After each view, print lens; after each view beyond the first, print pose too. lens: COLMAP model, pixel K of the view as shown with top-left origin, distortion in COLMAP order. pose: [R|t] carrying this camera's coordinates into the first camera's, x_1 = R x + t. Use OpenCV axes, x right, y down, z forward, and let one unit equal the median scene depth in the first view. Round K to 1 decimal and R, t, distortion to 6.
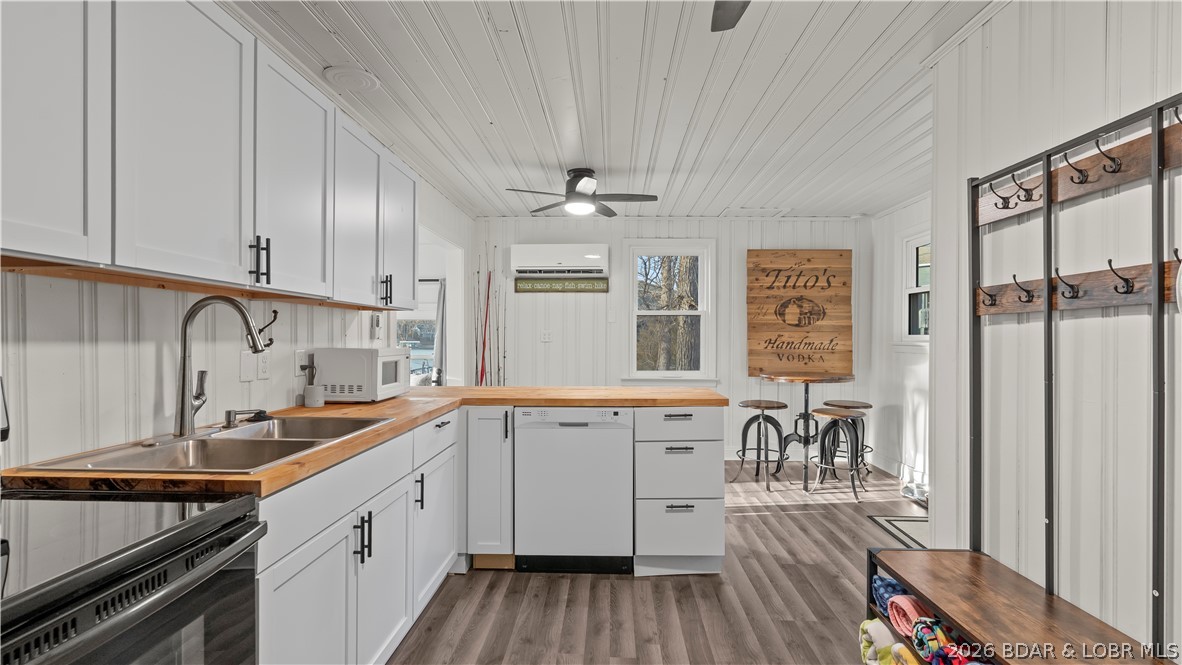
lens RADIAL K [[541.0, 0, 592.7], [0, 541.0, 338.5], [0, 0, 1]] dist [-0.000372, 0.000557]
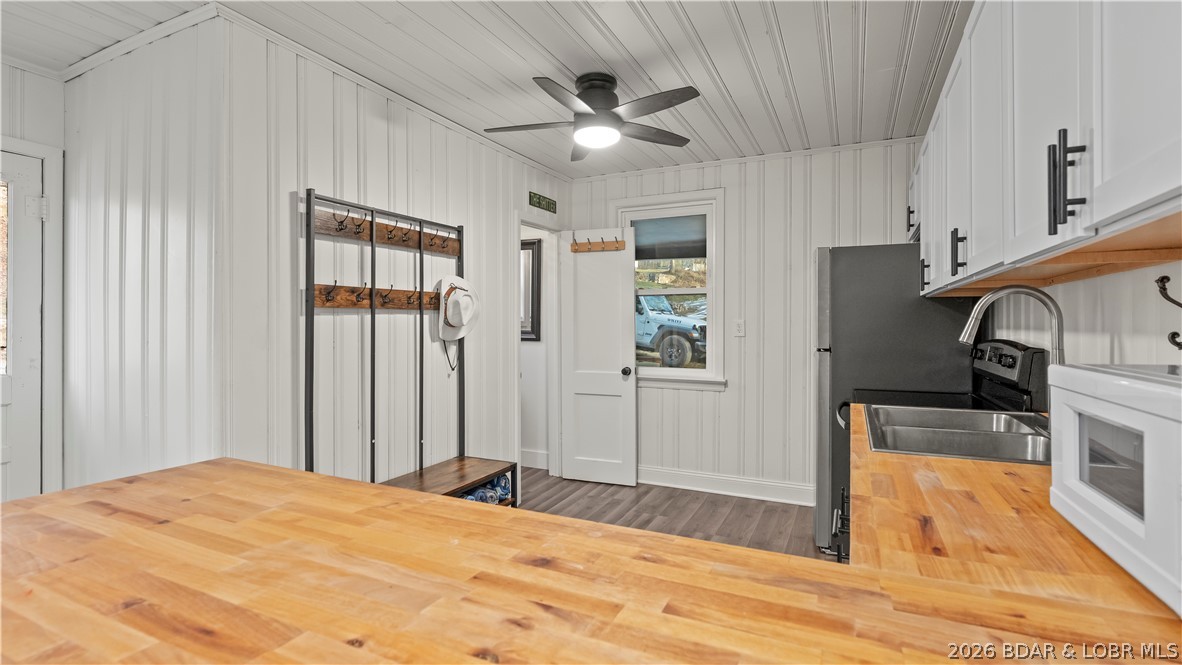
lens RADIAL K [[538.6, 0, 597.4], [0, 538.6, 324.6], [0, 0, 1]] dist [-0.002443, 0.000115]
pose [[-0.916277, -0.003428, 0.400530, -0.259559], [-0.001294, 0.999983, 0.005598, -0.009089], [-0.400543, 0.004611, -0.916266, 1.426265]]
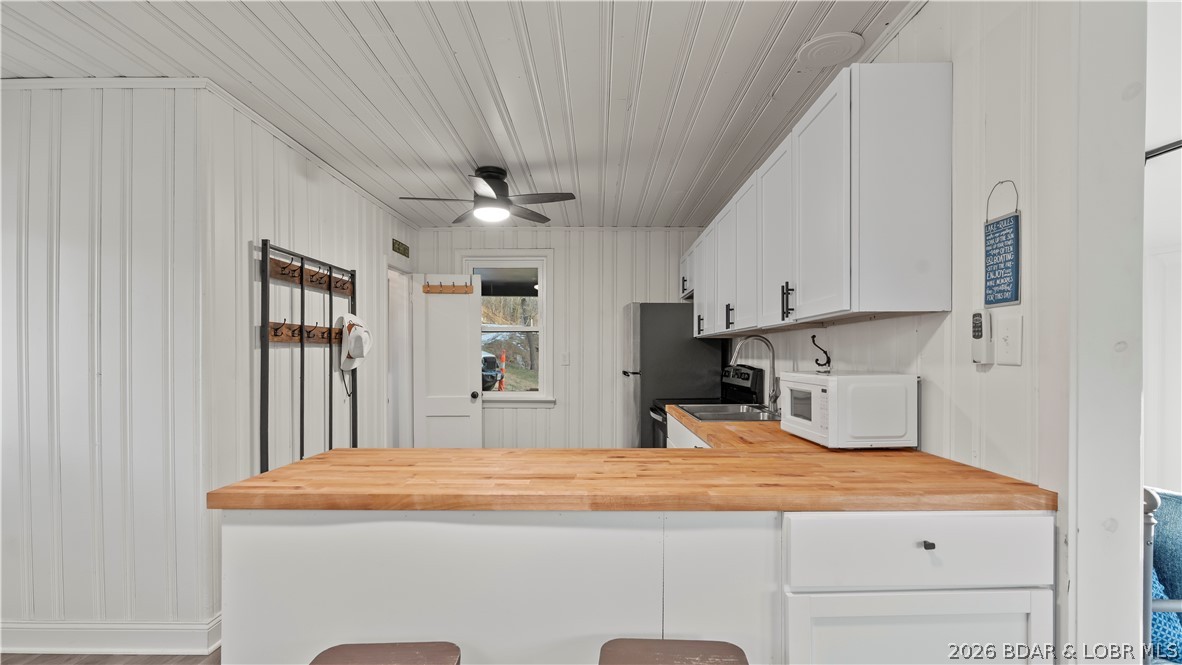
lens RADIAL K [[538.1, 0, 587.2], [0, 538.1, 359.8], [0, 0, 1]] dist [0.000614, 0.000228]
pose [[-0.999890, -0.001199, -0.014781, -0.063385], [-0.001381, 0.999924, 0.012276, -0.011100], [0.014765, 0.012295, -0.999815, 1.853048]]
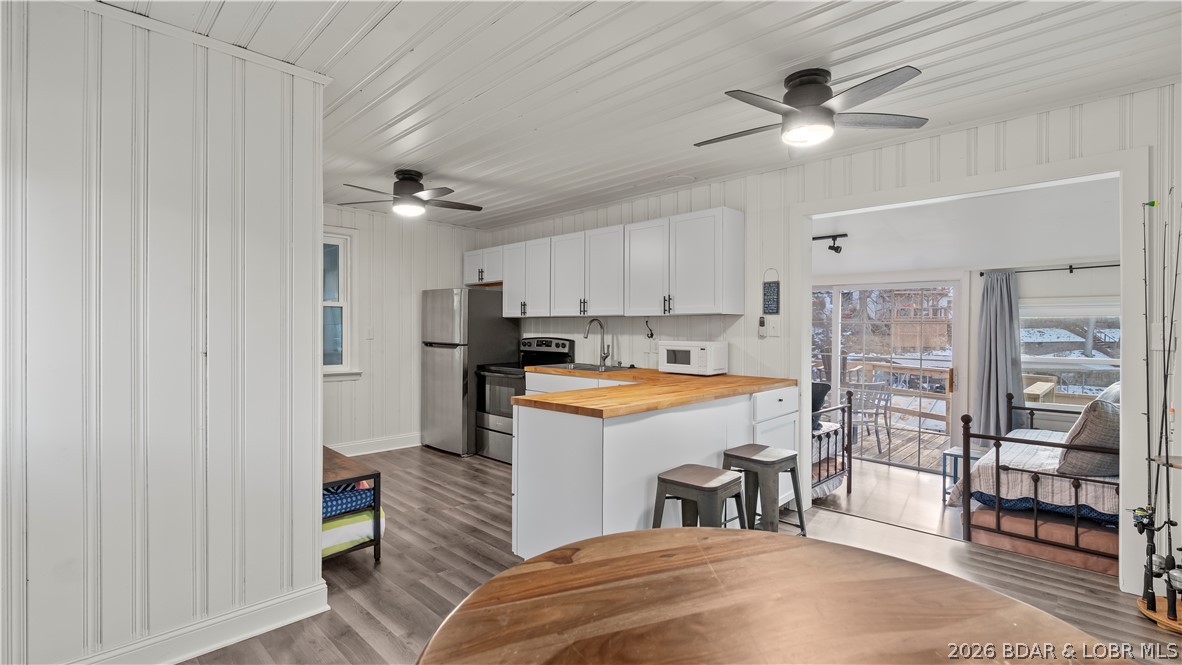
lens RADIAL K [[527.1, 0, 591.0], [0, 527.1, 332.5], [0, 0, 1]] dist [-0.003339, -0.000394]
pose [[-0.681992, -0.000385, -0.731359, 0.943388], [-0.009646, 0.999918, 0.008469, -0.019187], [0.731296, 0.012831, -0.681940, 1.938327]]
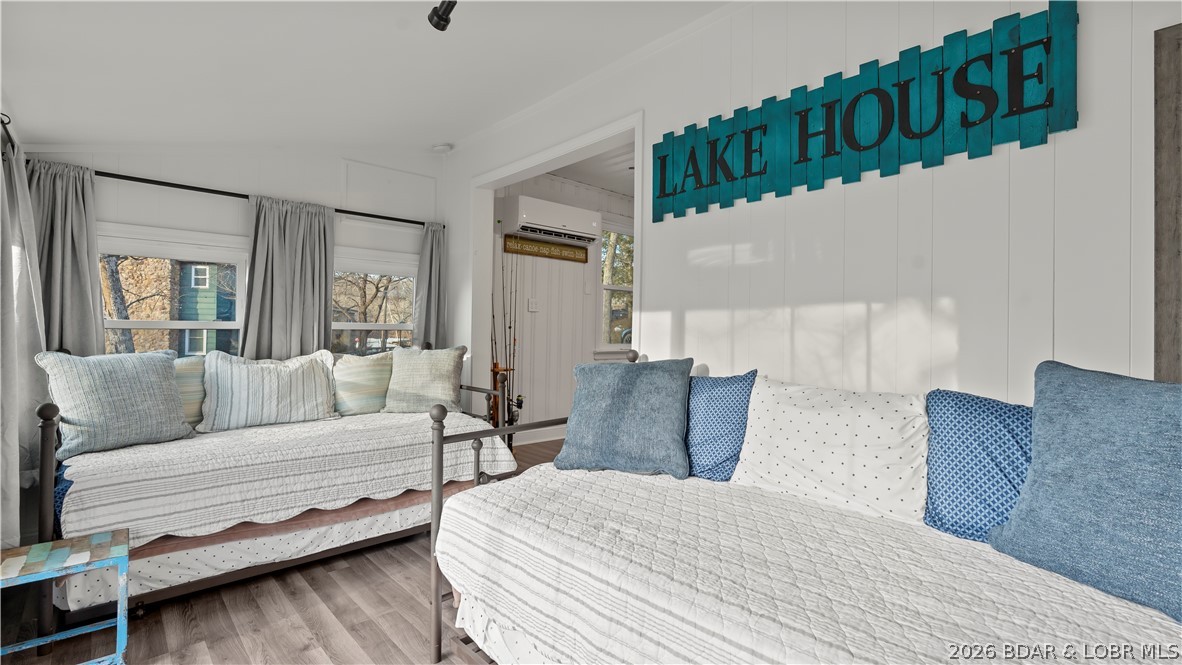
lens RADIAL K [[538.6, 0, 597.4], [0, 538.6, 324.6], [0, 0, 1]] dist [-0.002443, 0.000115]
pose [[0.709367, 0.017836, 0.704614, -1.331315], [-0.002906, 0.999745, -0.022381, 0.095819], [-0.704833, 0.013829, 0.709238, 0.657774]]
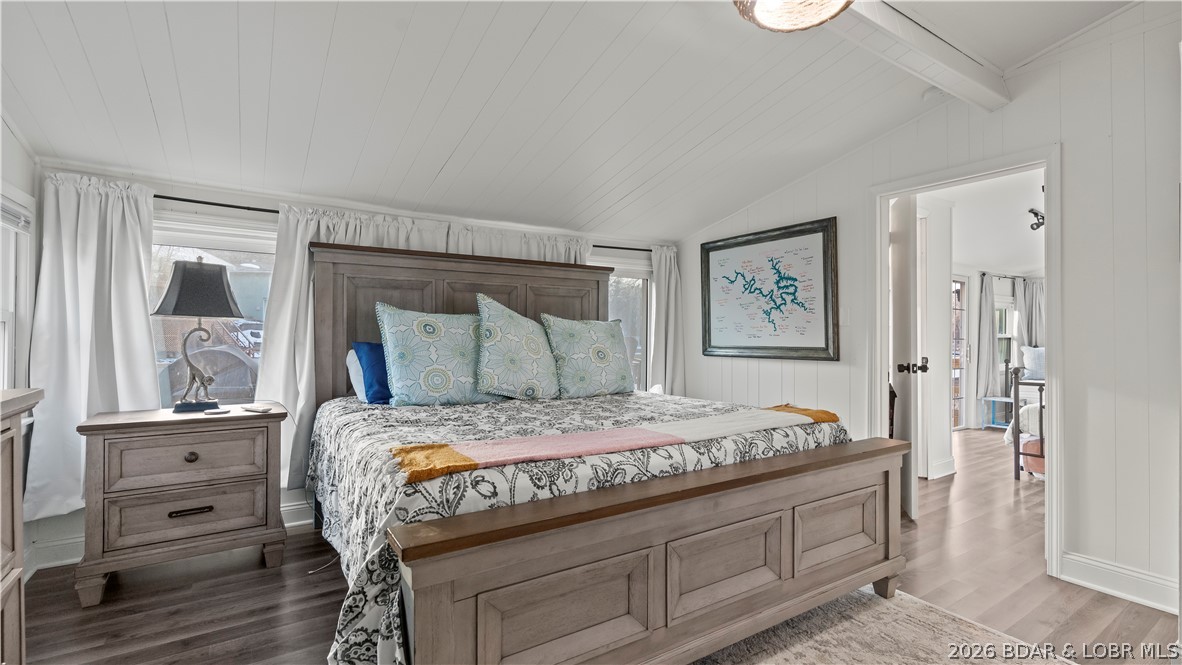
lens RADIAL K [[536.3, 0, 594.2], [0, 536.3, 330.2], [0, 0, 1]] dist [-0.003260, -0.000102]
pose [[0.586407, -0.006462, -0.809991, -0.406650], [-0.012362, 0.999780, -0.016926, 0.118301], [0.809922, 0.019939, 0.586198, -1.448589]]
